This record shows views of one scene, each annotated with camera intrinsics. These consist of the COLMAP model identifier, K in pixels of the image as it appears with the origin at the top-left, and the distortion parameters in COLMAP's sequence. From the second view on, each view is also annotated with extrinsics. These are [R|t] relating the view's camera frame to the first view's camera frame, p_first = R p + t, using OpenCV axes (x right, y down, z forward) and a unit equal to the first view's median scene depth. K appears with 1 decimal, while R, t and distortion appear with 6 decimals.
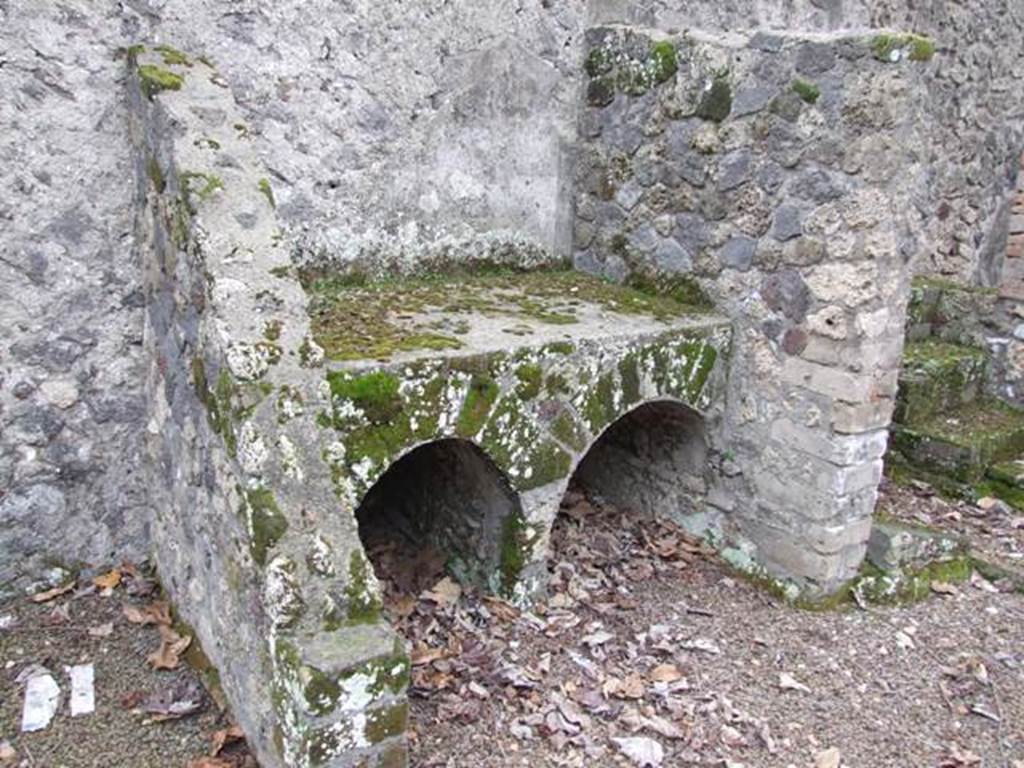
lens RADIAL K [[800.7, 0, 512.0], [0, 800.7, 384.0], [0, 0, 1]] dist [-0.057028, 0.045245]
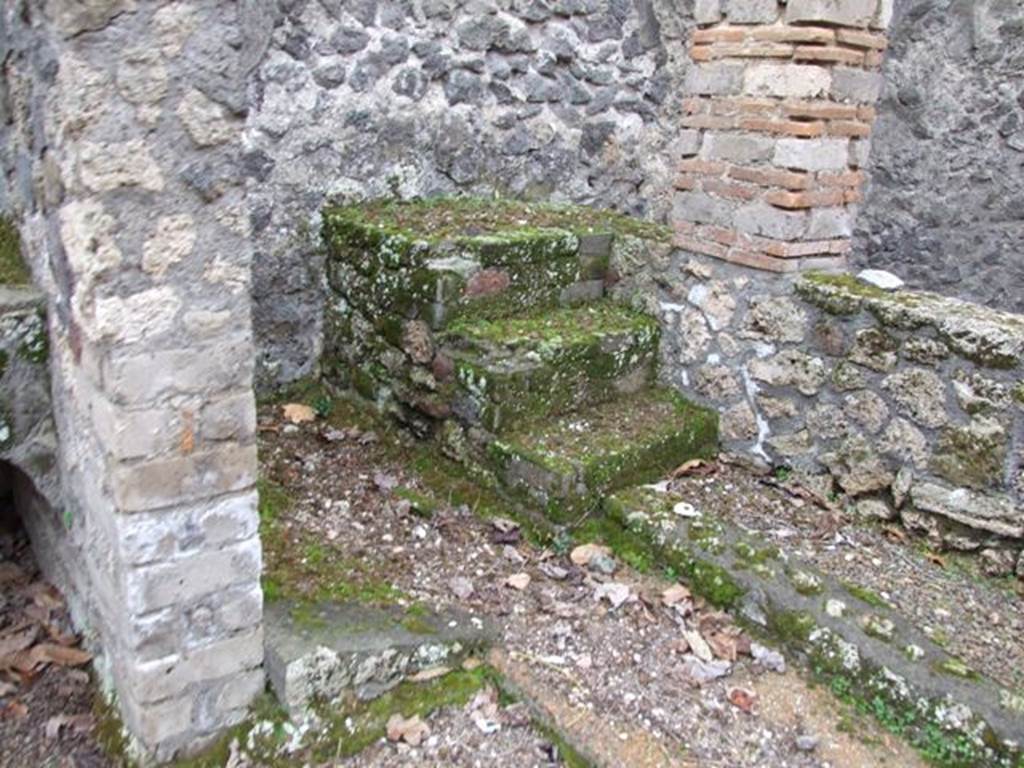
lens RADIAL K [[800.7, 0, 512.0], [0, 800.7, 384.0], [0, 0, 1]] dist [-0.057028, 0.045245]
pose [[0.997282, -0.007130, 0.073338, 0.426950], [0.000829, 0.996330, 0.085590, -0.048858], [-0.073679, -0.085296, 0.993628, 0.285327]]
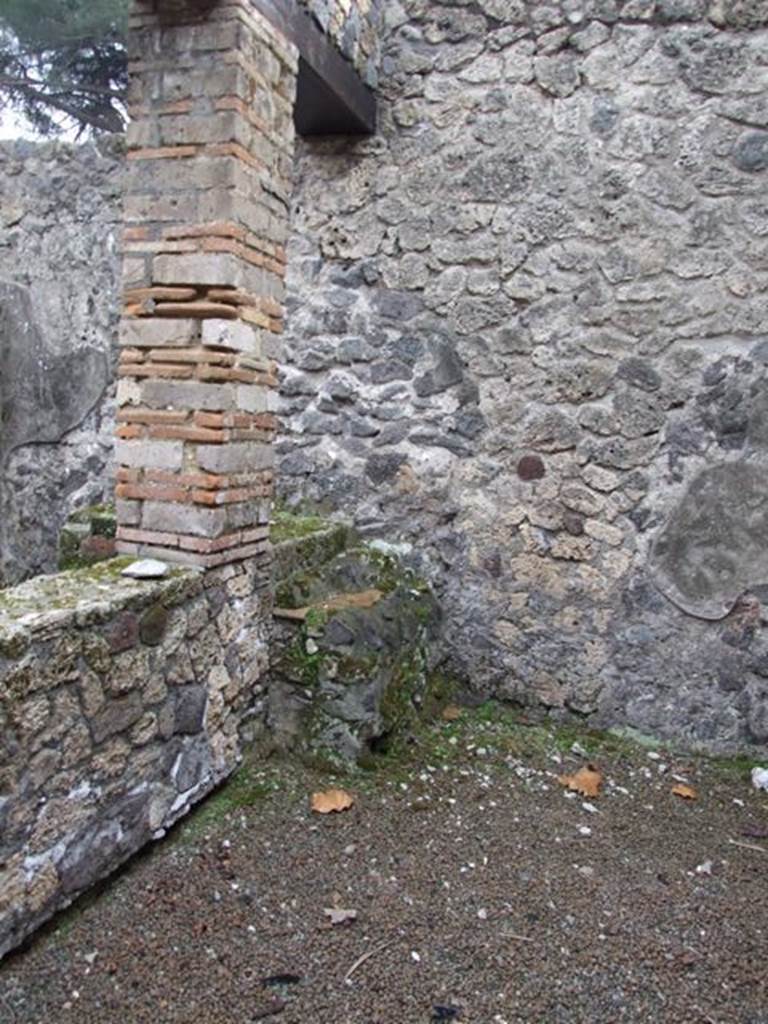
lens RADIAL K [[800.7, 0, 384.0], [0, 800.7, 512.0], [0, 0, 1]] dist [-0.057028, 0.045245]
pose [[0.628058, 0.080660, -0.773975, 1.397936], [-0.242755, 0.965287, -0.096391, -0.106983], [0.739333, 0.248425, 0.625837, 0.624059]]
